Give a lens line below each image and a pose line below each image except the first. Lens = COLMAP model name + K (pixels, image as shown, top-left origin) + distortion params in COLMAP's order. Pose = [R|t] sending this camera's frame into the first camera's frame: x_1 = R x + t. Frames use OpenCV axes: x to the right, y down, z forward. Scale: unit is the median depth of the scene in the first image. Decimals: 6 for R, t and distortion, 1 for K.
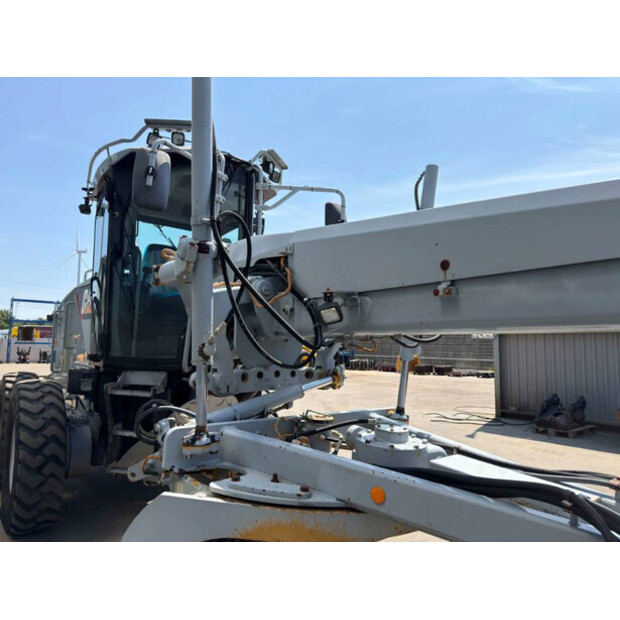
lens RADIAL K [[425.7, 0, 314.7], [0, 425.7, 310.9], [0, 0, 1]] dist [0.001872, -0.023403]
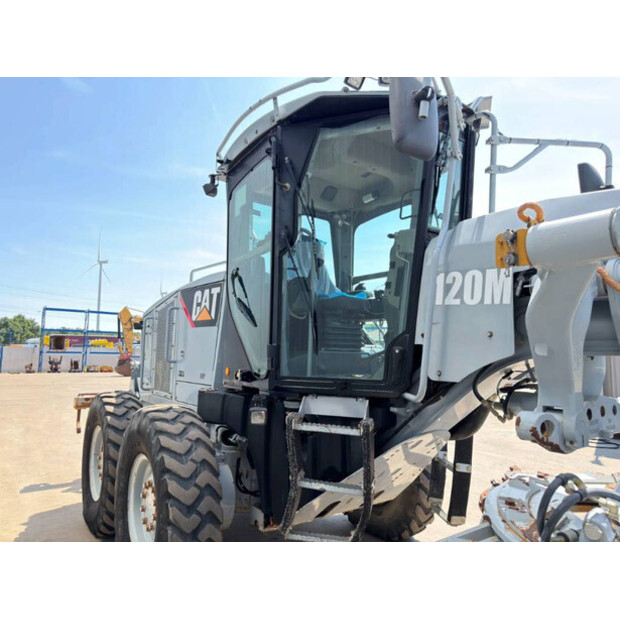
lens RADIAL K [[425.7, 0, 305.3], [0, 425.7, 309.6], [0, 0, 1]] dist [0.001872, -0.023403]
pose [[0.998625, -0.008758, -0.051682, -0.322696], [0.007699, 0.999757, -0.020653, 0.005259], [0.051850, 0.020227, 0.998450, 0.211044]]
